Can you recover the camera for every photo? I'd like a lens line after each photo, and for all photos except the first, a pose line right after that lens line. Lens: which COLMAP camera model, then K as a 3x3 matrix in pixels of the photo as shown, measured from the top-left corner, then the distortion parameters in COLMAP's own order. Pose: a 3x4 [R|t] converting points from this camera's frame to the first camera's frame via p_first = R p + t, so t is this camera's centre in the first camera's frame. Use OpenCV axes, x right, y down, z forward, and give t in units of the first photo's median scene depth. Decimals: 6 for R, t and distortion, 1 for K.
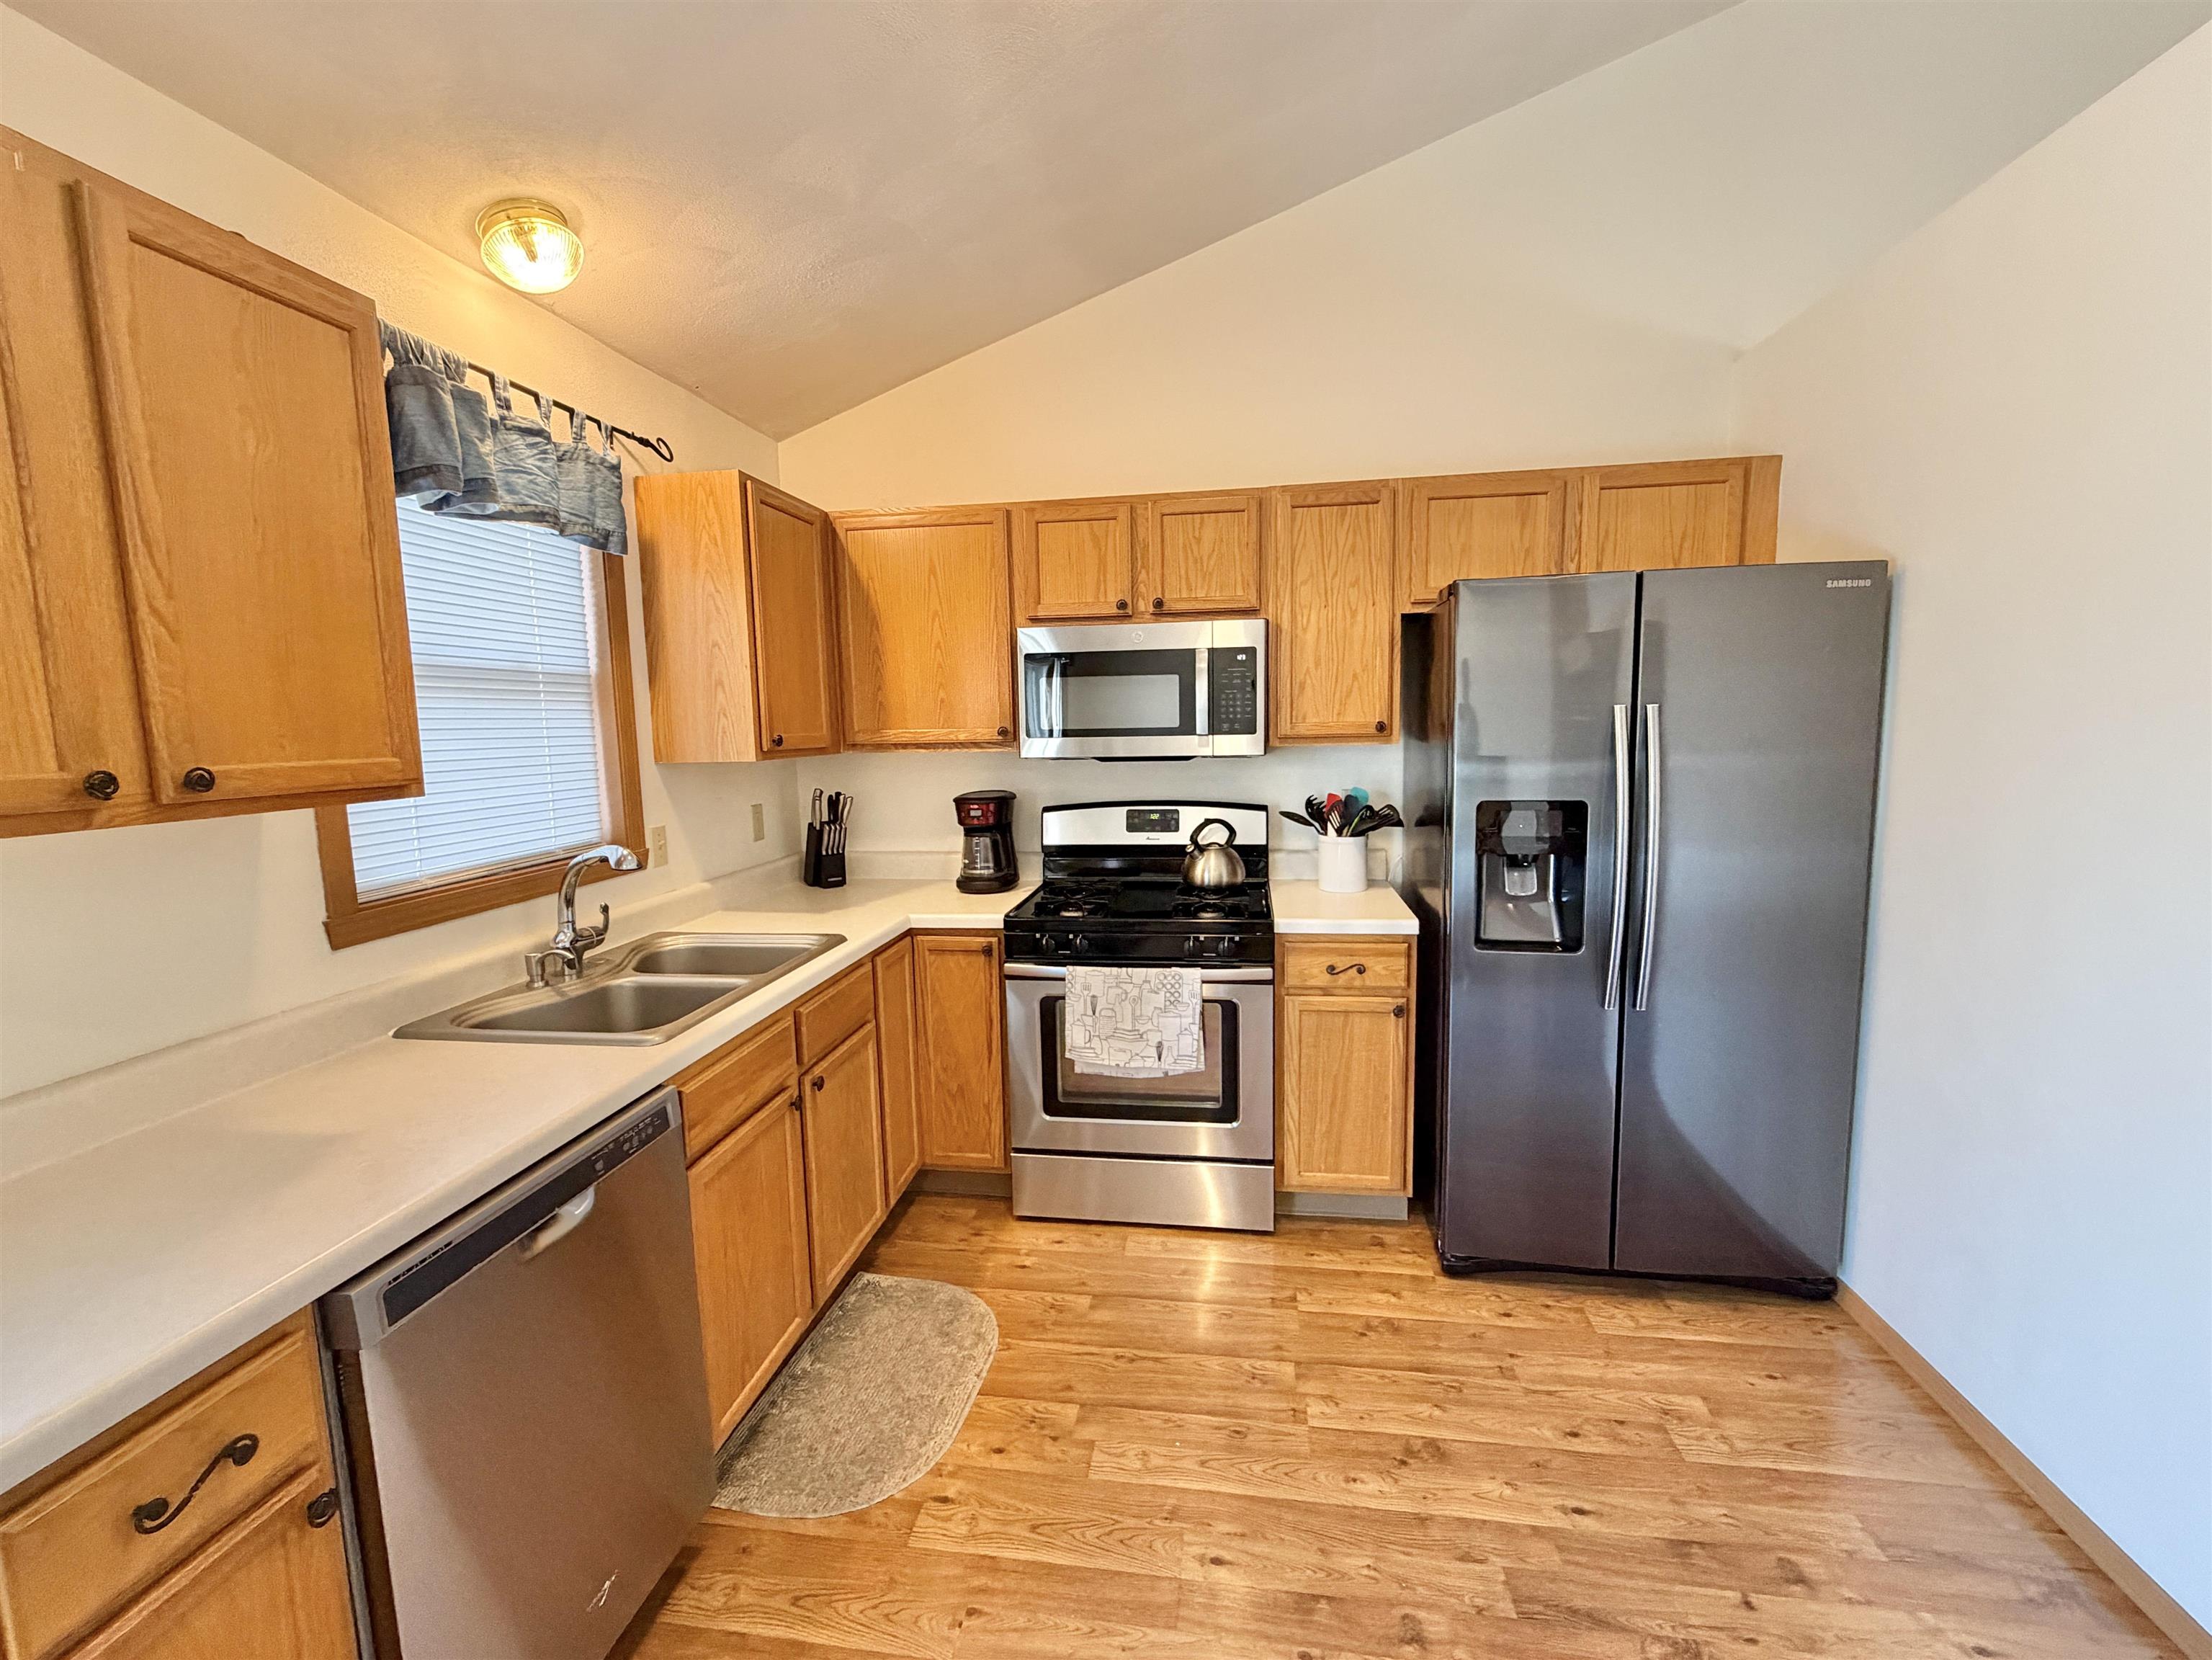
lens RADIAL K [[937.5, 0, 1105.5], [0, 937.5, 830.6], [0, 0, 1]] dist [-0.007531, -0.000235]
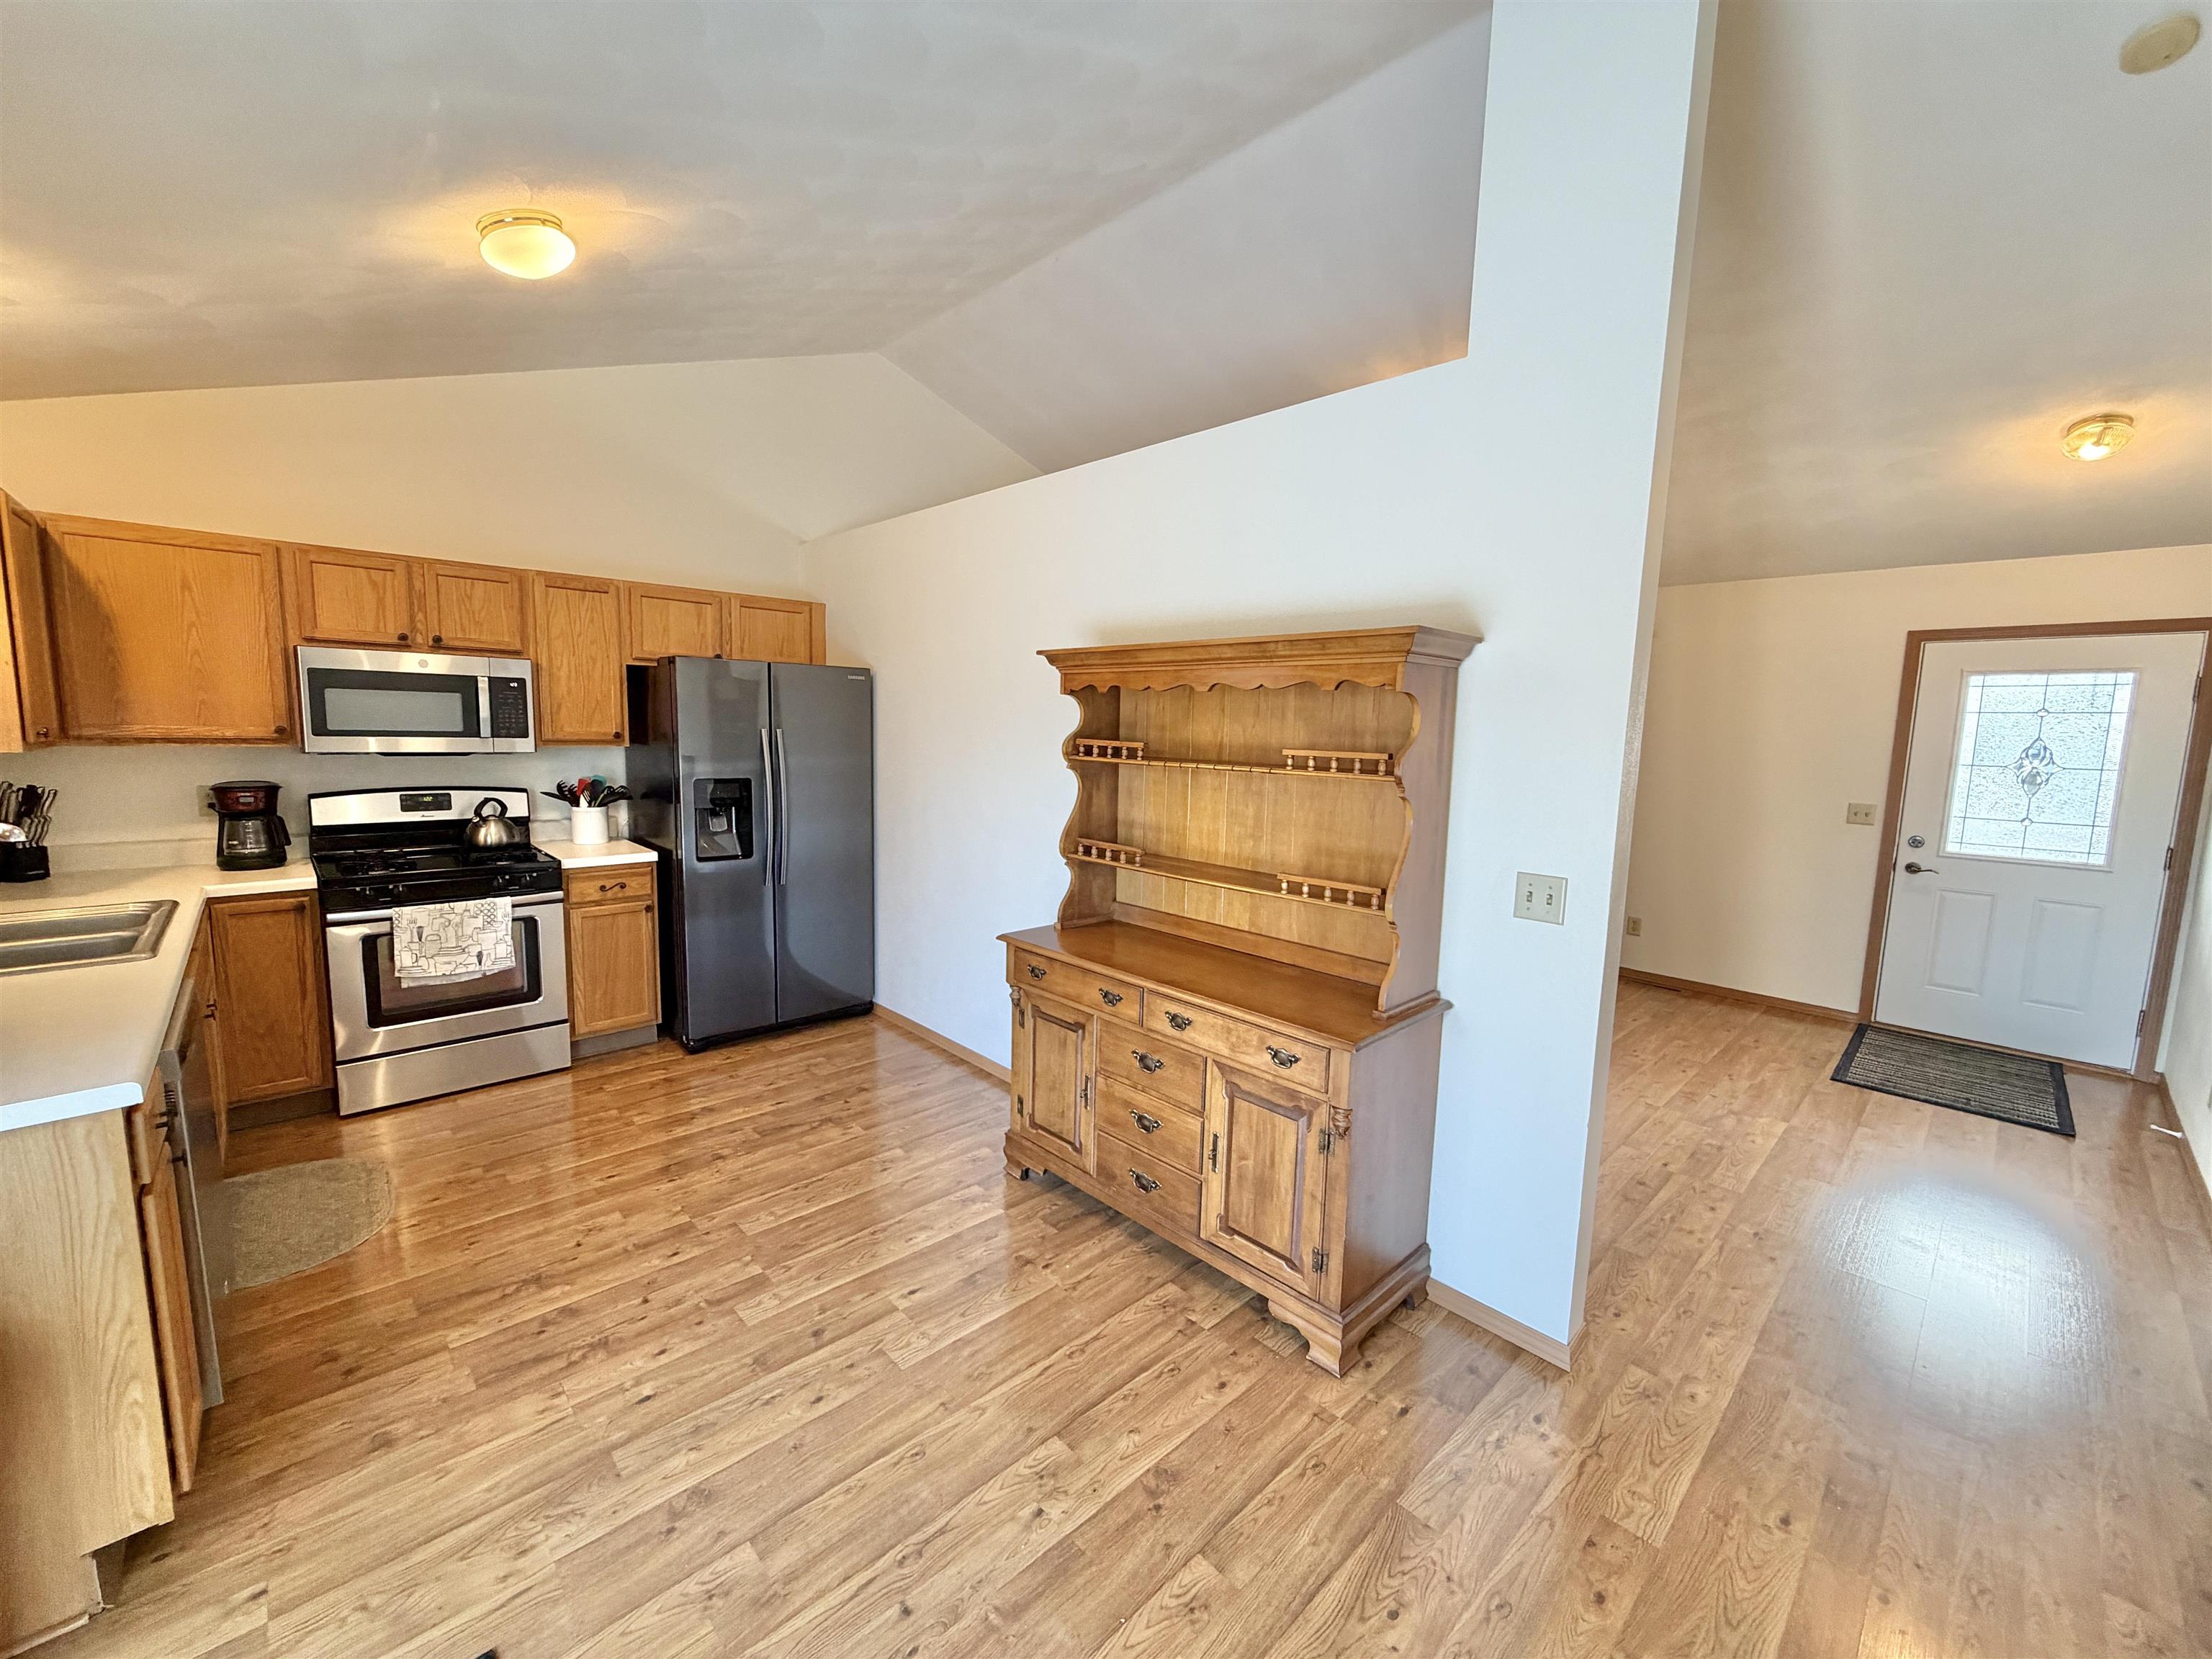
lens RADIAL K [[884.7, 0, 1102.3], [0, 884.7, 829.9], [0, 0, 1]] dist [0.001512, 0.000173]
pose [[0.608618, -0.057904, 0.791347, -0.399031], [0.053418, 0.998061, 0.031946, 0.043966], [-0.791663, 0.022829, 0.610531, -0.553168]]
